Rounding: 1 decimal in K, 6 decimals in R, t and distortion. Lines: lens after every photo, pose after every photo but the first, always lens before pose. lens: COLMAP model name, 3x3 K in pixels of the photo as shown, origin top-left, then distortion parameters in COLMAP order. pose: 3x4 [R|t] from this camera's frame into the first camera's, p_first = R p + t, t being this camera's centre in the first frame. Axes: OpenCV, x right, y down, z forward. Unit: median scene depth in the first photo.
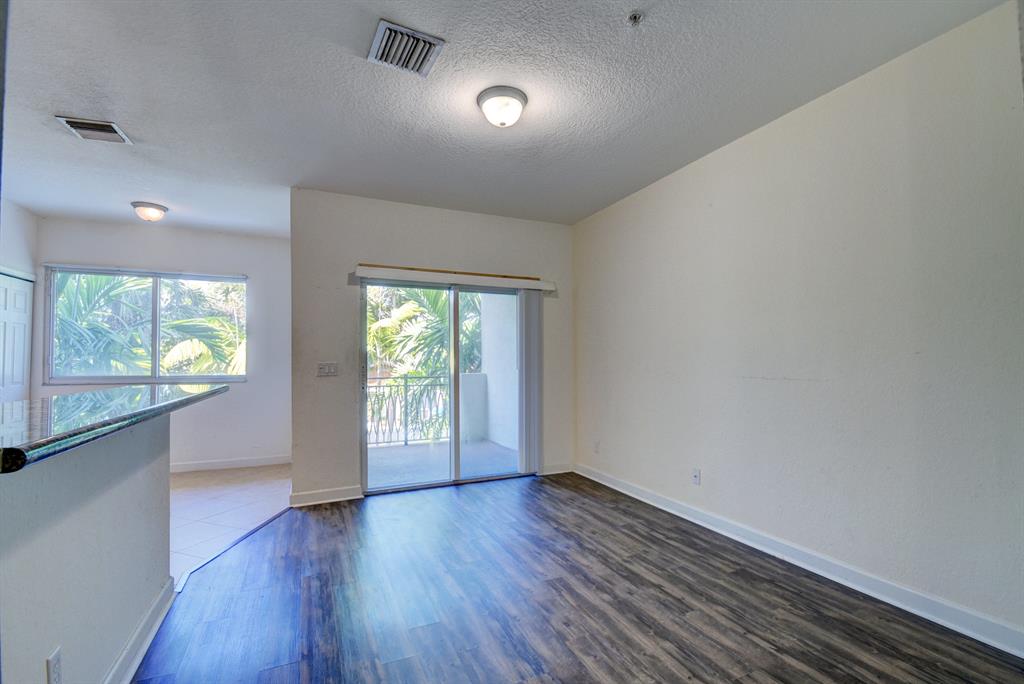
lens RADIAL K [[450.2, 0, 513.2], [0, 450.2, 357.2], [0, 0, 1]] dist [0.013611, -0.016157]
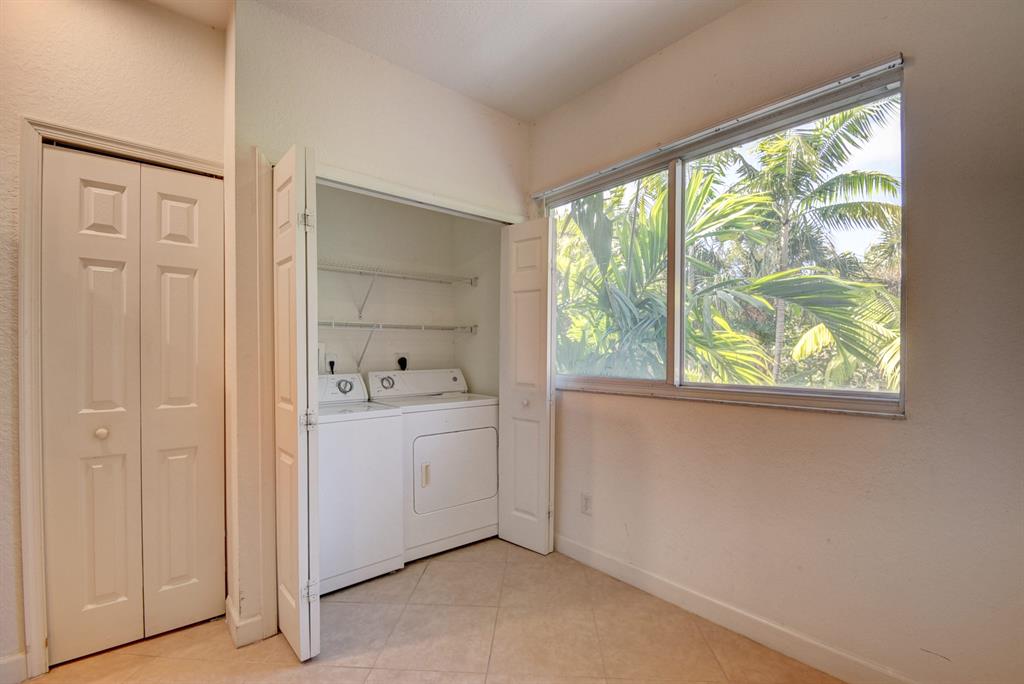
lens RADIAL K [[450.2, 0, 513.2], [0, 450.2, 357.2], [0, 0, 1]] dist [0.013611, -0.016157]
pose [[0.286075, 0.011893, -0.958134, -0.450120], [0.006340, 0.999878, 0.014304, 0.009356], [0.958186, -0.010166, 0.285964, 0.794651]]
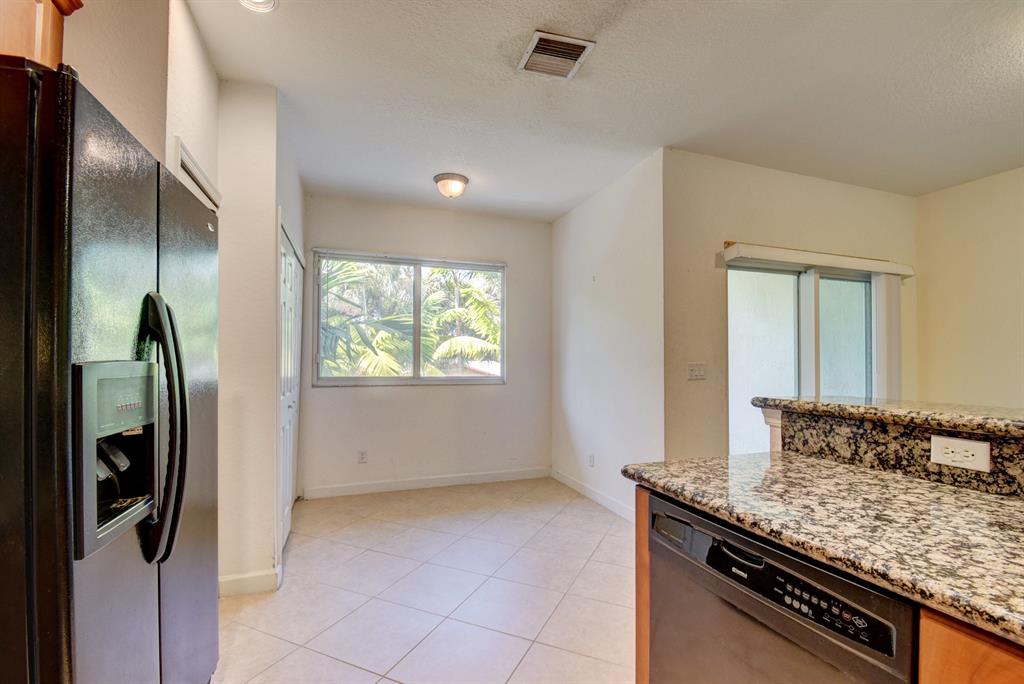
lens RADIAL K [[450.7, 0, 513.9], [0, 450.7, 357.3], [0, 0, 1]] dist [-0.001113, -0.010296]
pose [[0.997343, 0.004790, -0.072687, -0.598728], [-0.004866, 0.999988, -0.000872, 0.002870], [0.072682, 0.001224, 0.997354, 0.150423]]
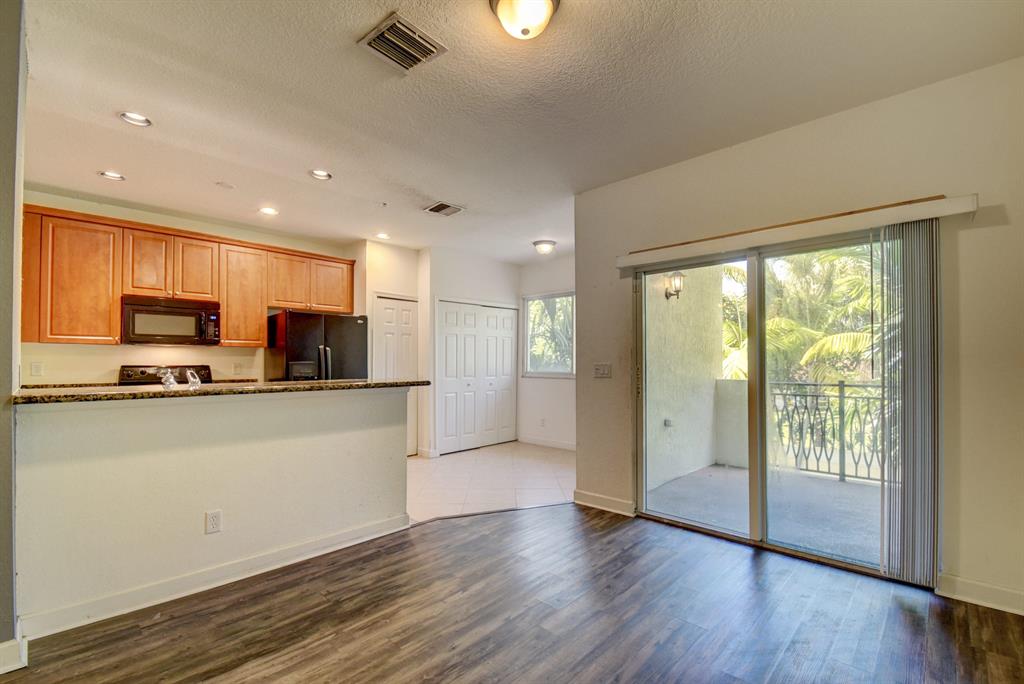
lens RADIAL K [[450.7, 0, 513.9], [0, 450.7, 357.3], [0, 0, 1]] dist [-0.001113, -0.010296]
pose [[0.367897, -0.004704, -0.929855, 0.362933], [0.005019, 0.999983, -0.003073, 0.000515], [0.929853, -0.003536, 0.367914, 0.417915]]
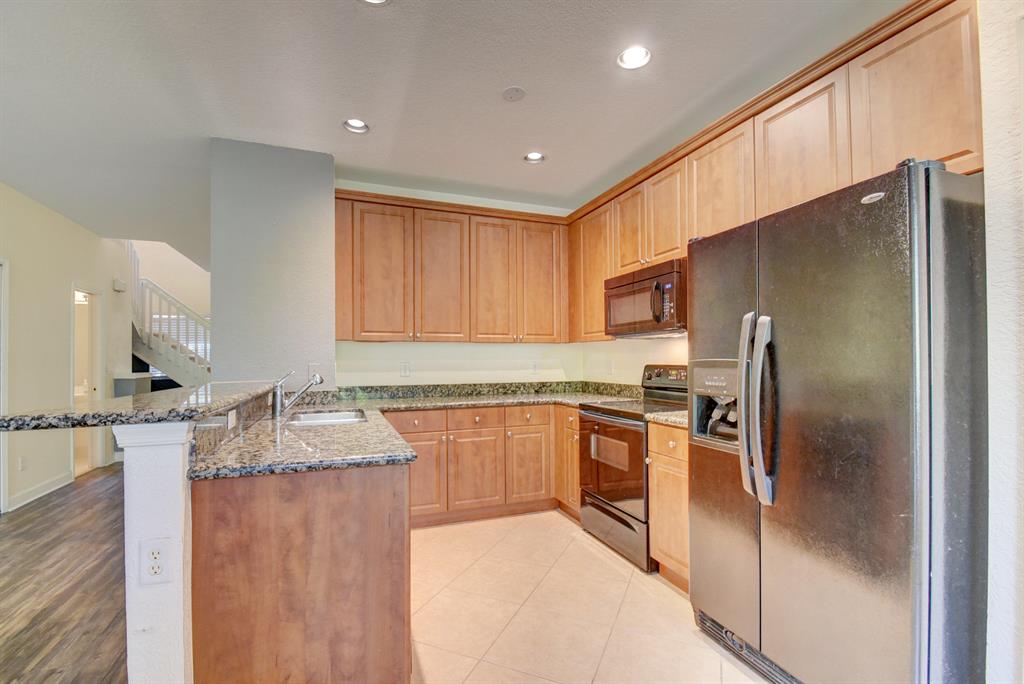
lens RADIAL K [[450.2, 0, 513.2], [0, 450.2, 357.2], [0, 0, 1]] dist [0.013611, -0.016157]
pose [[-0.998393, 0.011862, 0.055415, -0.641250], [0.011030, 0.999822, -0.015293, 0.007961], [-0.055587, -0.014657, -0.998346, 0.779951]]
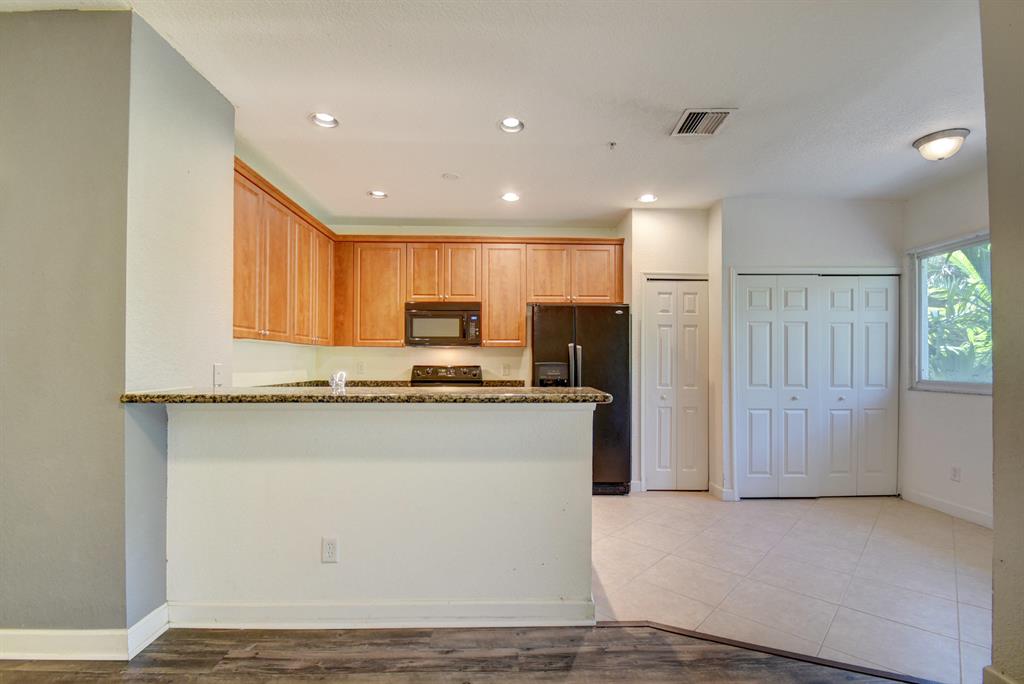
lens RADIAL K [[450.2, 0, 513.2], [0, 450.2, 357.2], [0, 0, 1]] dist [0.013611, -0.016157]
pose [[-0.394629, -0.006749, -0.918816, 0.073955], [0.004904, 0.999943, -0.009452, 0.002917], [0.918827, -0.008236, -0.394574, 0.640804]]
